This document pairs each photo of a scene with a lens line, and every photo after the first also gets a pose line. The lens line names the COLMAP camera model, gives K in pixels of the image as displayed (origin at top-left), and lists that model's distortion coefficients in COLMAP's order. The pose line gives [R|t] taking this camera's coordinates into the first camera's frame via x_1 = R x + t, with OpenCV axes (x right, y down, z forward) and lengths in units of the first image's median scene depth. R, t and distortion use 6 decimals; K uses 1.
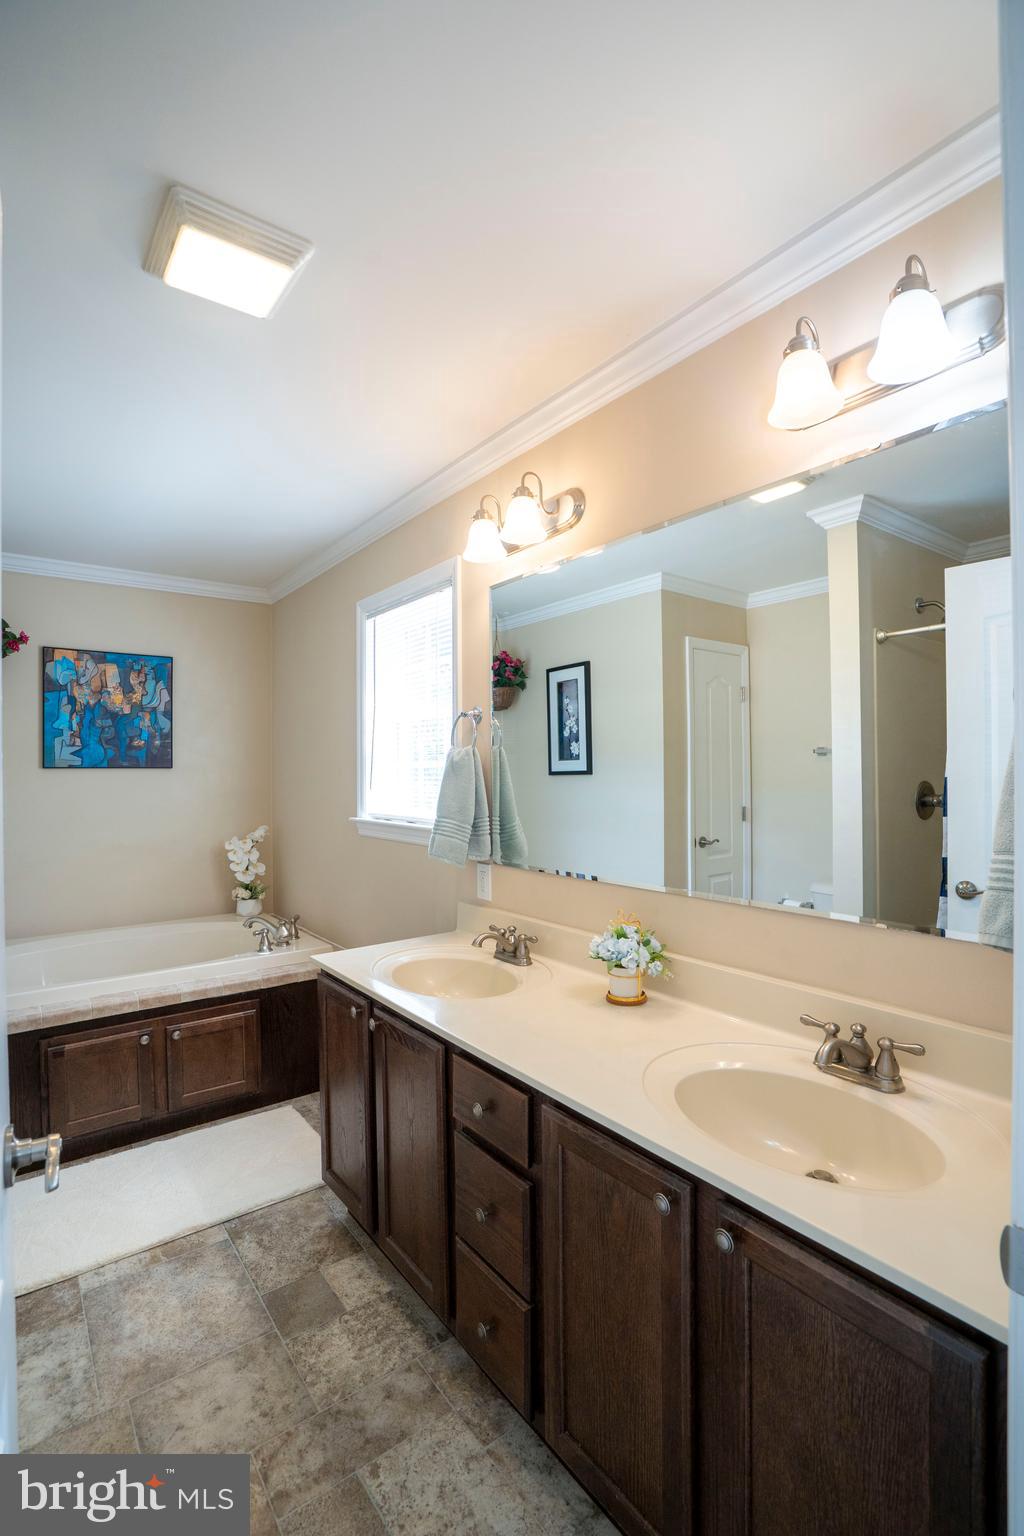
lens RADIAL K [[711.9, 0, 516.2], [0, 711.9, 769.1], [0, 0, 1]] dist [-0.060604, 0.024548]
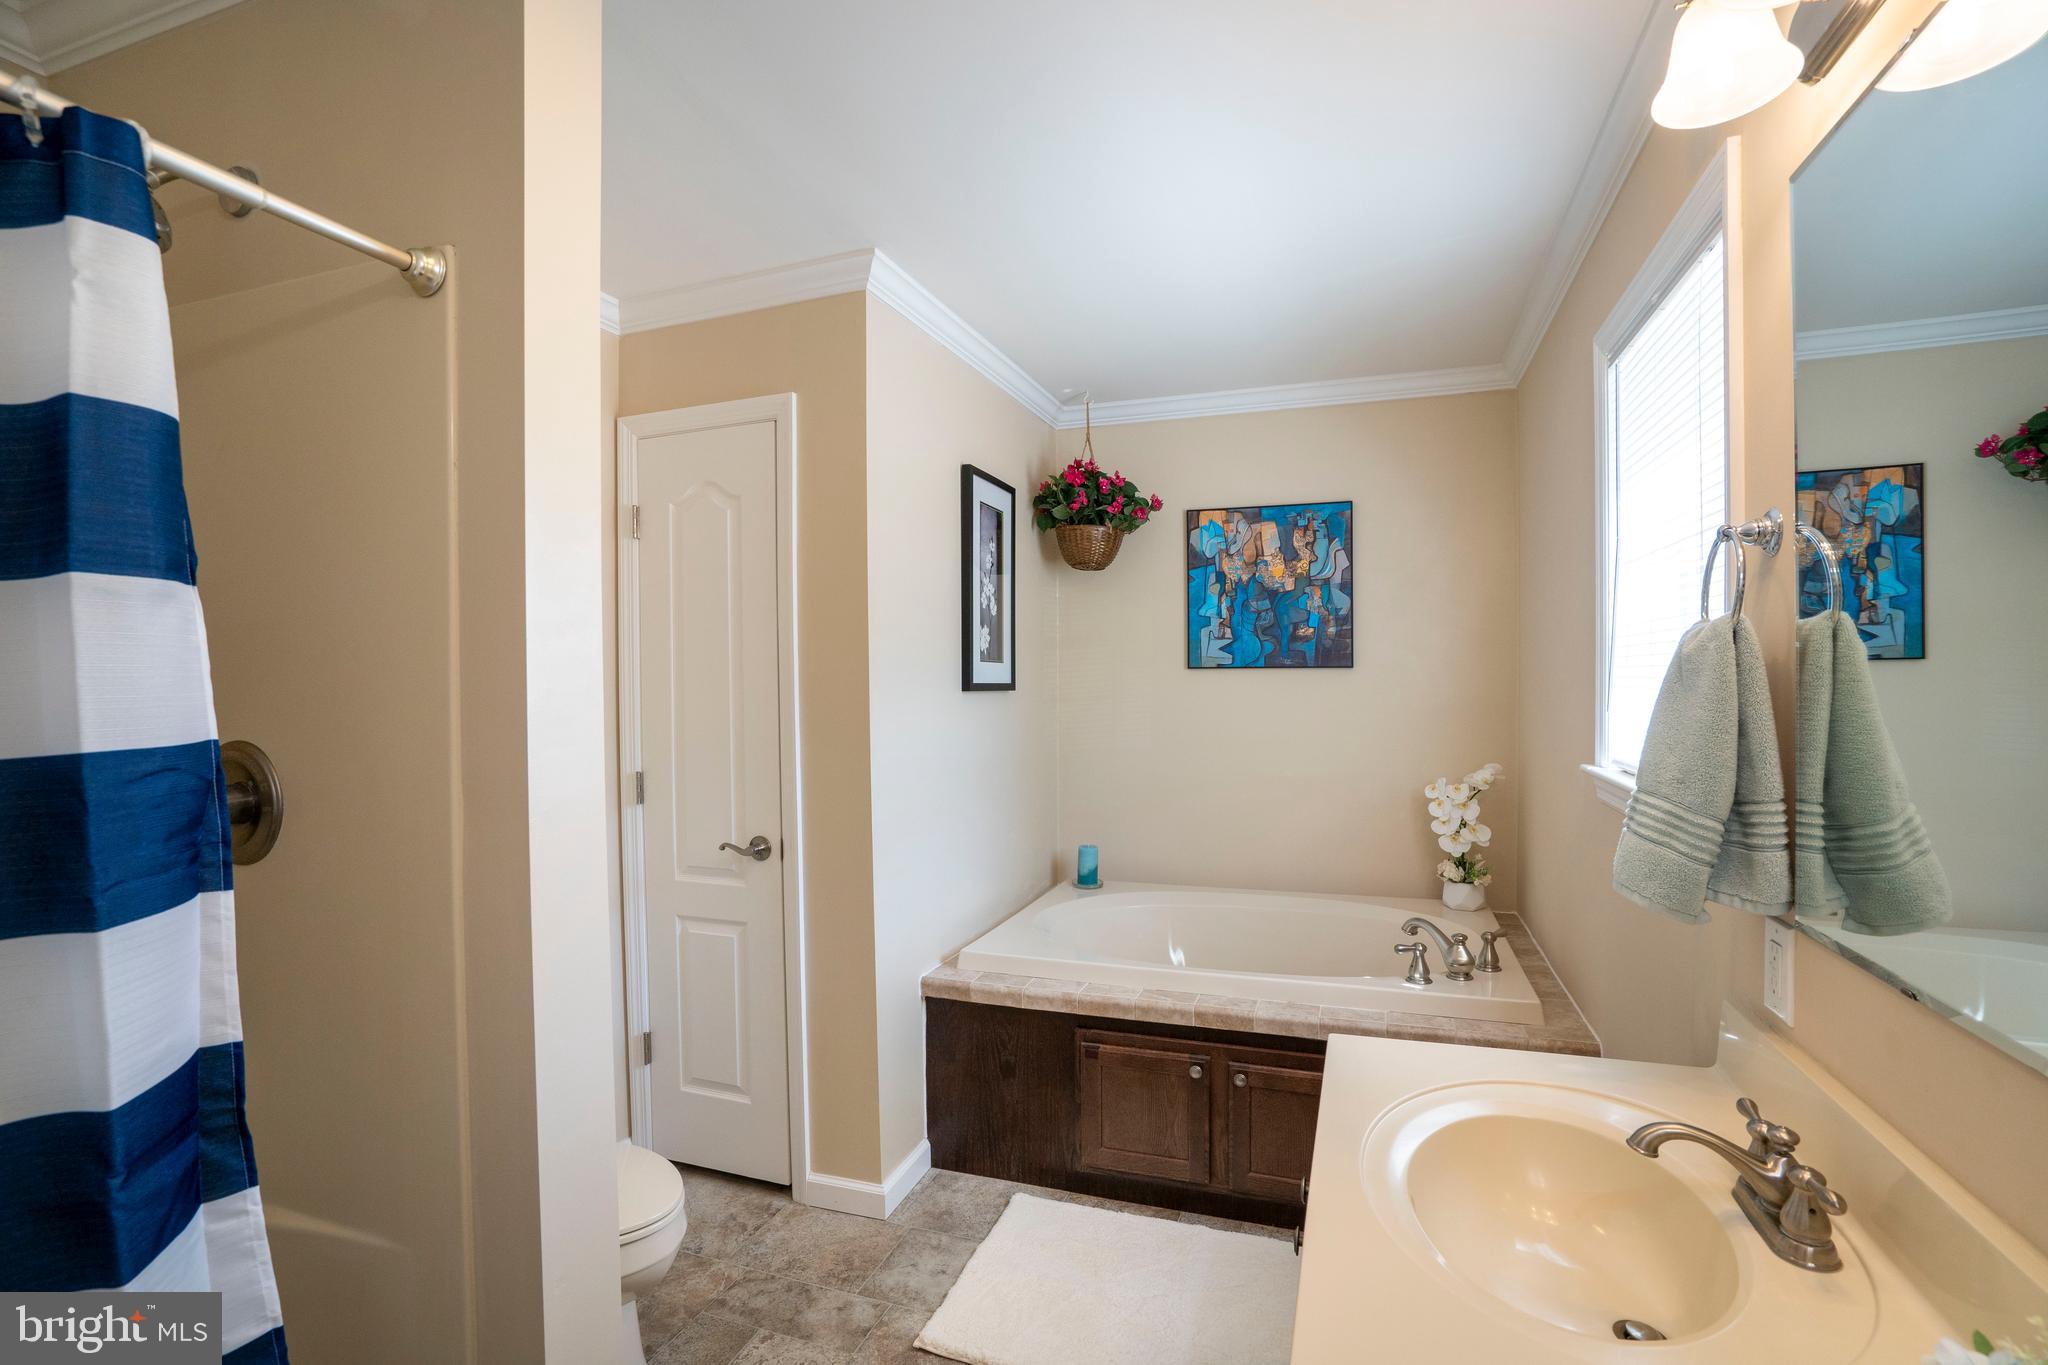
lens RADIAL K [[949.2, 0, 1019.6], [0, 949.2, 690.2], [0, 0, 1]] dist [-0.060604, 0.024548]
pose [[0.546919, 0.016461, -0.837024, 0.093552], [0.006166, 0.999700, 0.023689, -0.003261], [0.837163, -0.018117, 0.546654, 0.261459]]
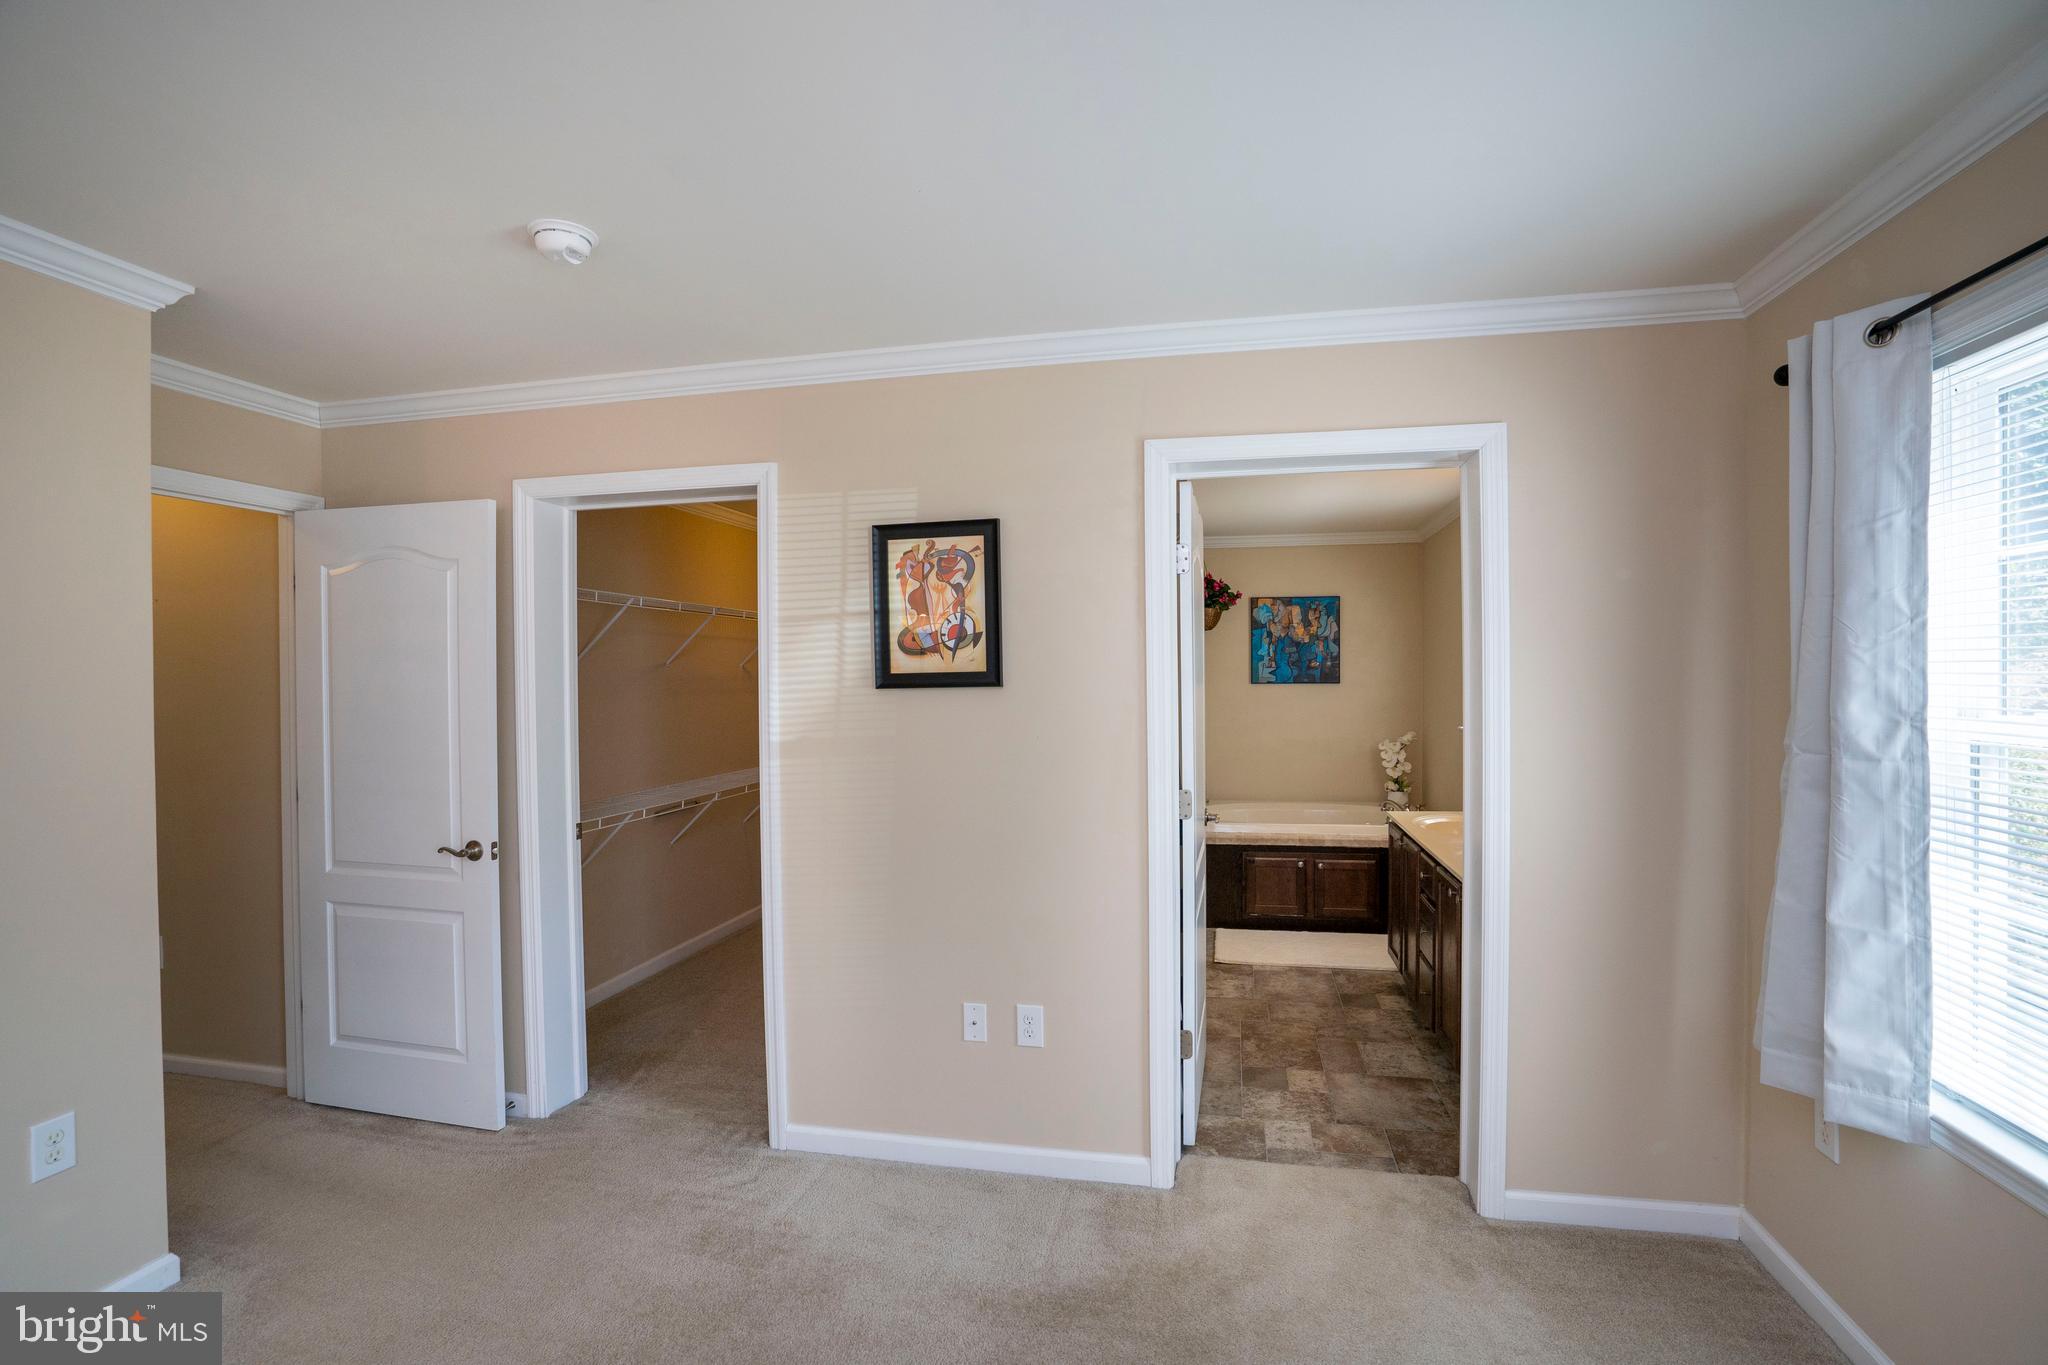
lens RADIAL K [[938.0, 0, 1031.4], [0, 938.0, 688.2], [0, 0, 1]] dist [-0.056250, 0.024155]
pose [[0.656887, 0.014734, -0.753845, 0.450655], [0.004935, 0.999704, 0.023840, -0.038221], [0.753973, -0.019380, 0.656620, -0.575101]]
